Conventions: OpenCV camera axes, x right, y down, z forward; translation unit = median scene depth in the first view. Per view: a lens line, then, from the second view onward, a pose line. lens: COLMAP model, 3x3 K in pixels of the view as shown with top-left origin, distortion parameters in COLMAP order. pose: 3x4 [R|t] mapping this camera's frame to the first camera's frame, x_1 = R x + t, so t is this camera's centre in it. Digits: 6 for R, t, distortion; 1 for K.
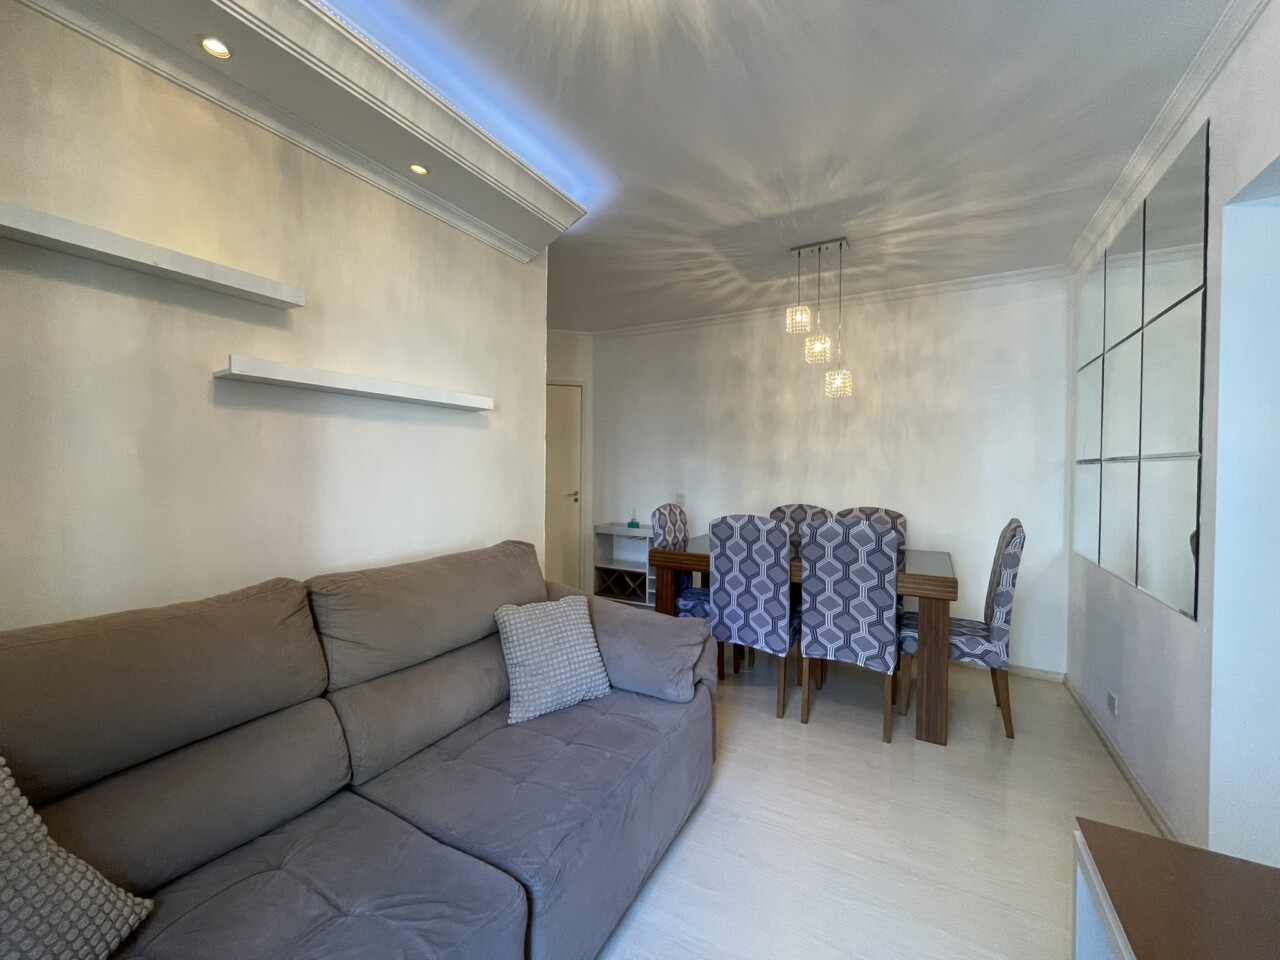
lens RADIAL K [[519.1, 0, 639.7], [0, 519.1, 478.2], [0, 0, 1]] dist [-0.001091, -0.000282]
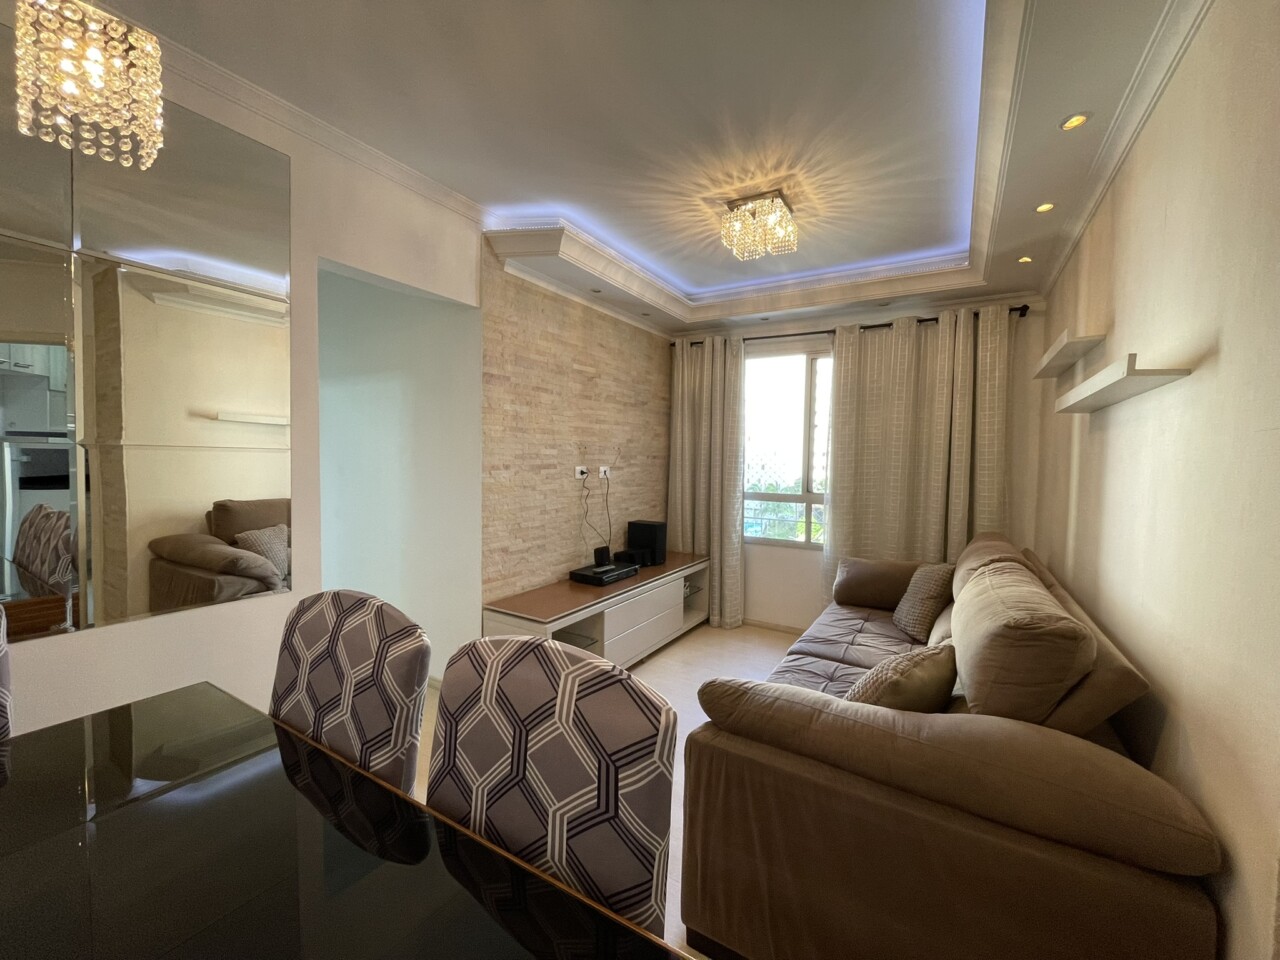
lens RADIAL K [[518.2, 0, 639.8], [0, 518.2, 478.4], [0, 0, 1]] dist [-0.001681, -0.000100]
pose [[-0.998935, -0.025103, 0.038711, 0.242141], [-0.022960, 0.998230, 0.054864, -0.065536], [-0.040020, 0.053917, -0.997743, 2.078471]]
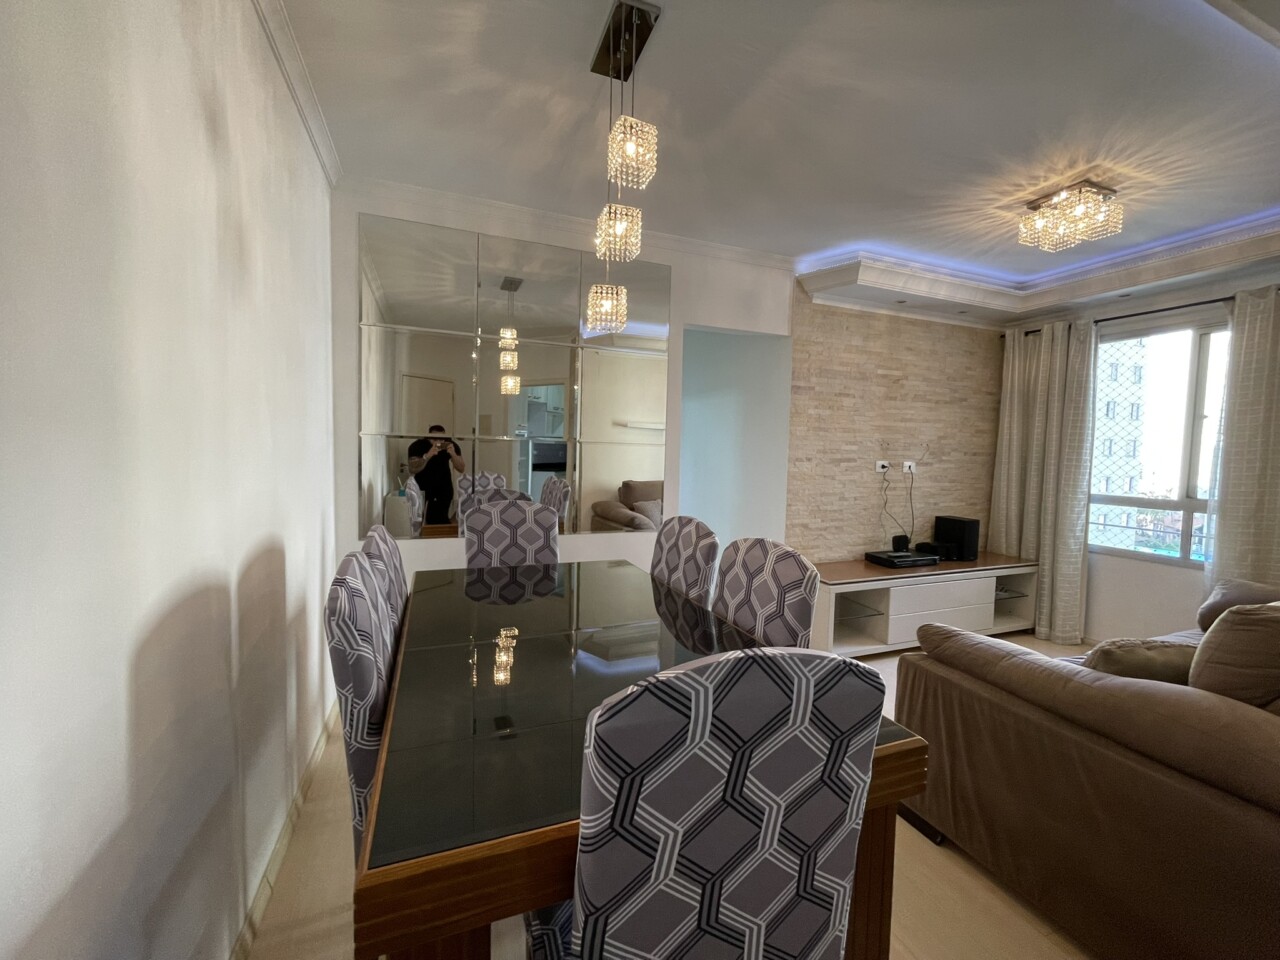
lens RADIAL K [[519.1, 0, 639.7], [0, 519.1, 478.2], [0, 0, 1]] dist [-0.001091, -0.000282]
pose [[-0.771819, -0.060388, 0.632969, -0.062430], [-0.020598, 0.997332, 0.070034, -0.057722], [-0.635509, 0.041016, -0.771003, 2.471094]]
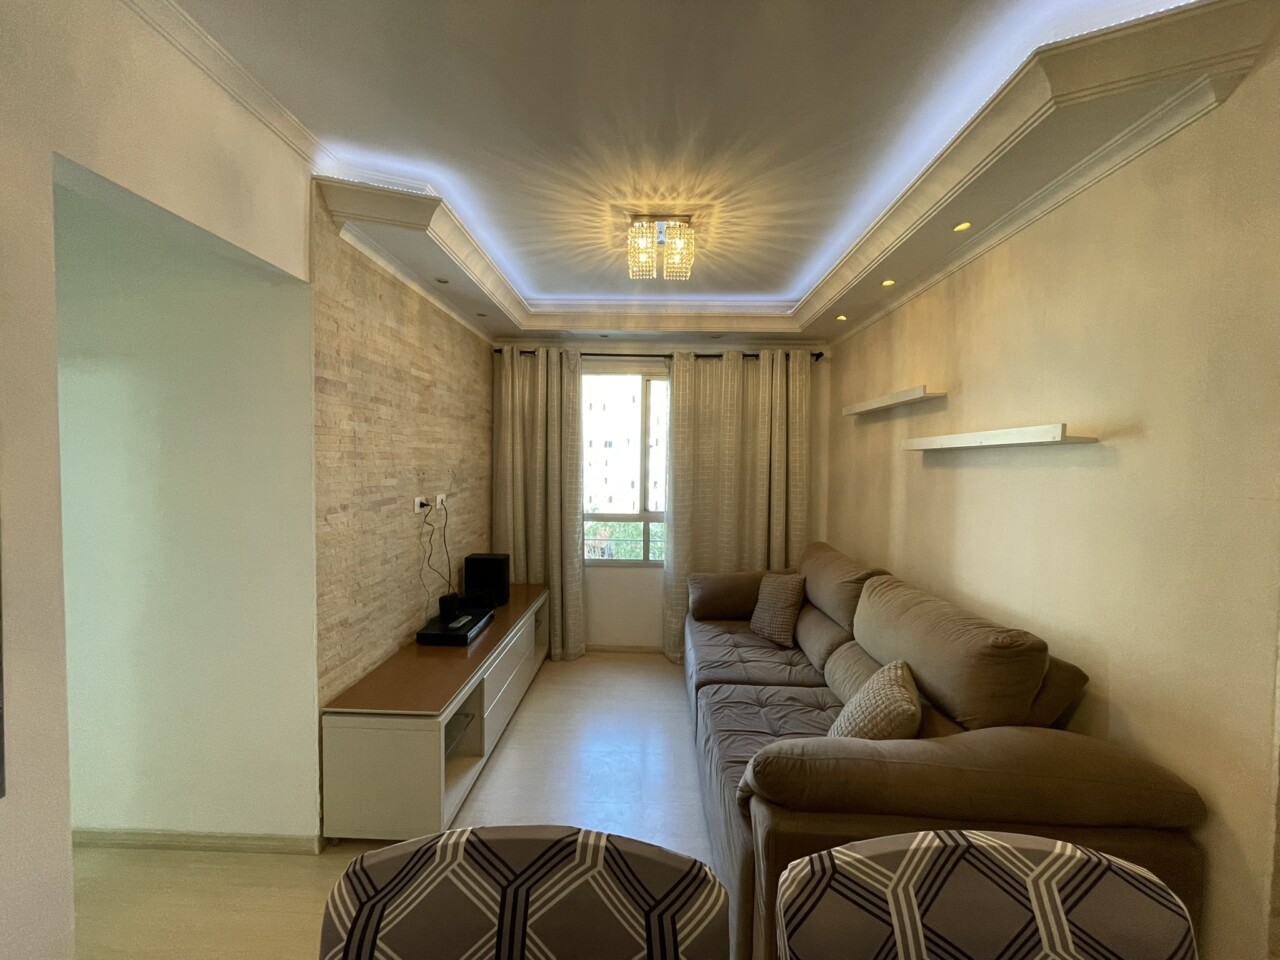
lens RADIAL K [[518.2, 0, 639.8], [0, 518.2, 478.4], [0, 0, 1]] dist [-0.001681, -0.000100]
pose [[-0.885435, -0.002346, -0.464758, 0.688394], [-0.023196, 0.998964, 0.039149, -0.132448], [0.464185, 0.045444, -0.884572, 1.810680]]
